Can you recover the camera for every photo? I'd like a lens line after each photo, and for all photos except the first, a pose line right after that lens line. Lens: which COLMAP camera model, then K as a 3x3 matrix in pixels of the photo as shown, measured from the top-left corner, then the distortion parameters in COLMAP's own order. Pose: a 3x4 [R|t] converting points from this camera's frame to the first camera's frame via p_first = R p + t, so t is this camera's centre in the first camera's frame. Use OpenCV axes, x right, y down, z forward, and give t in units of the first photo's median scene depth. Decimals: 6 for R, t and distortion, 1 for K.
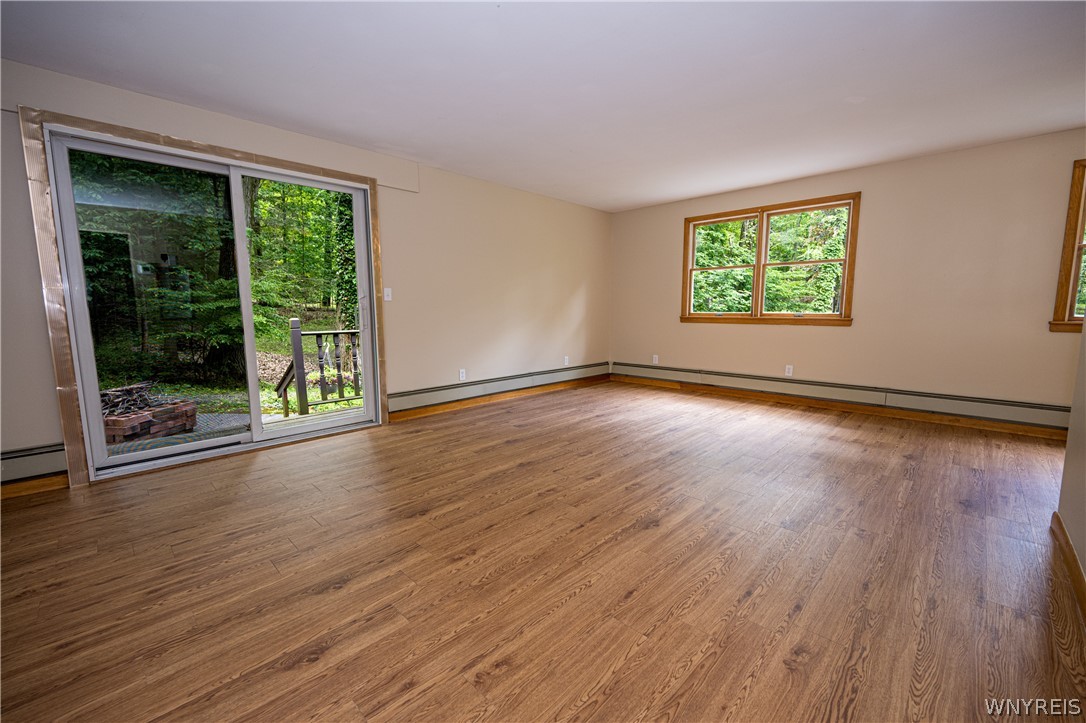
lens RADIAL K [[444.9, 0, 544.3], [0, 444.9, 360.7], [0, 0, 1]] dist [-0.001419, 0.000455]
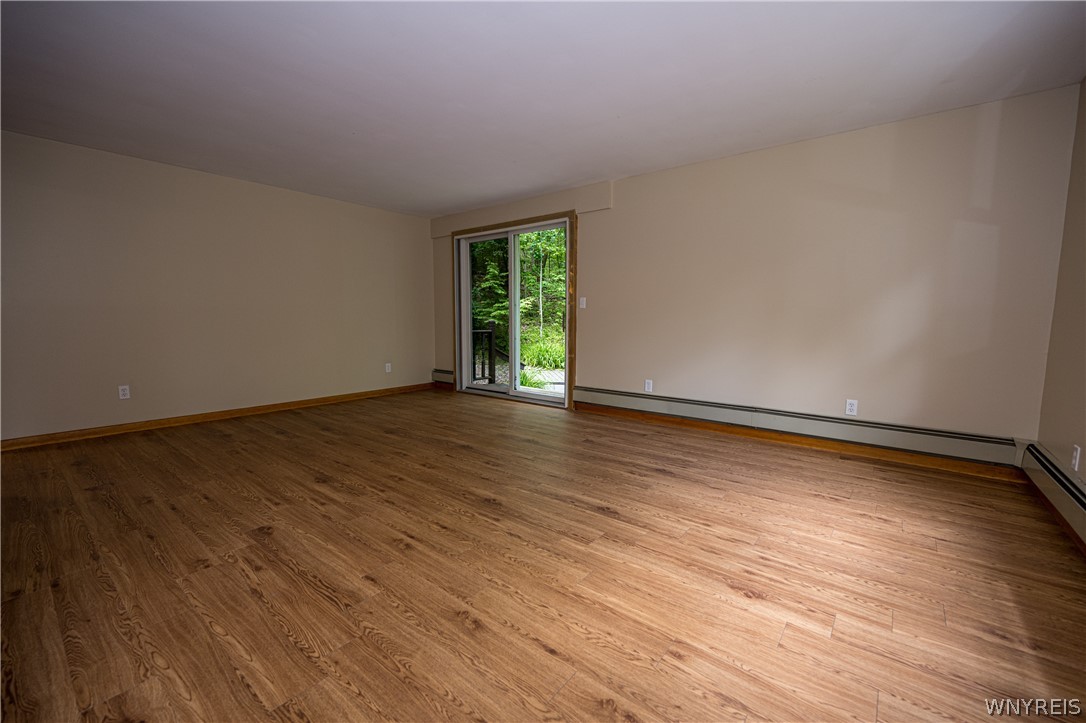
lens RADIAL K [[444.9, 0, 547.3], [0, 444.9, 365.6], [0, 0, 1]] dist [-0.001419, 0.000455]
pose [[0.101764, 0.113331, -0.988332, 0.849543], [-0.121117, 0.987510, 0.100766, -0.093790], [0.987408, 0.109449, 0.114219, 0.804255]]
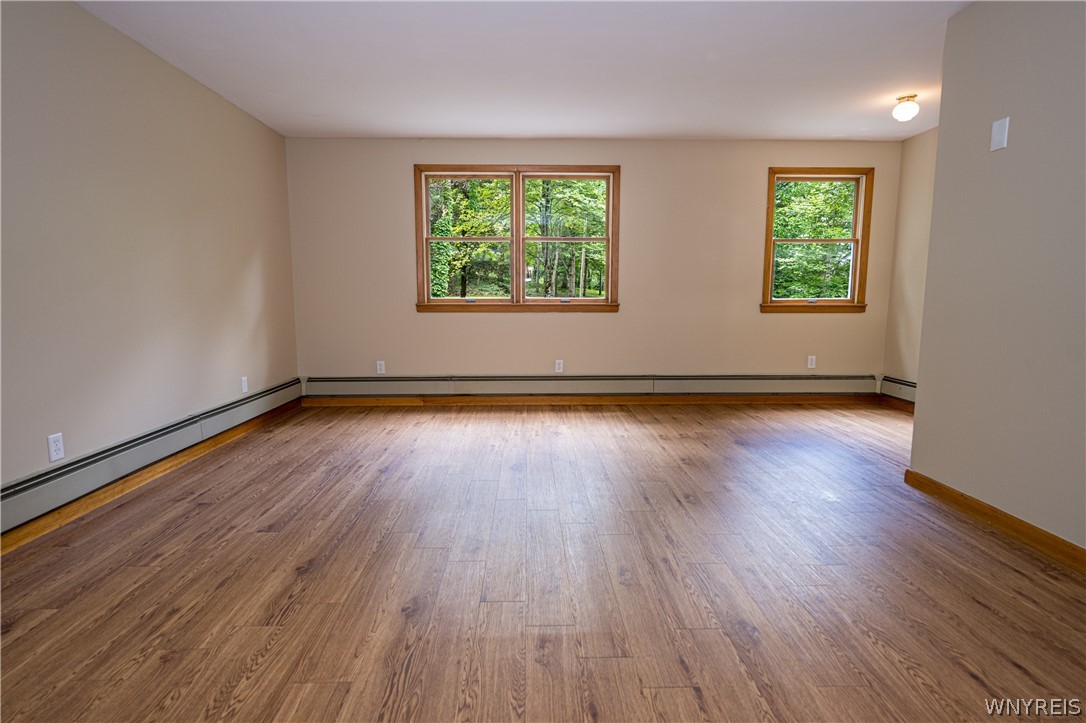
lens RADIAL K [[551.1, 0, 540.7], [0, 551.1, 362.5], [0, 0, 1]] dist [0.000631, 0.001284]
pose [[0.700973, -0.087137, 0.707845, -0.268067], [0.082163, 0.995766, 0.041216, -0.038506], [-0.708439, 0.029267, 0.705165, 0.353387]]
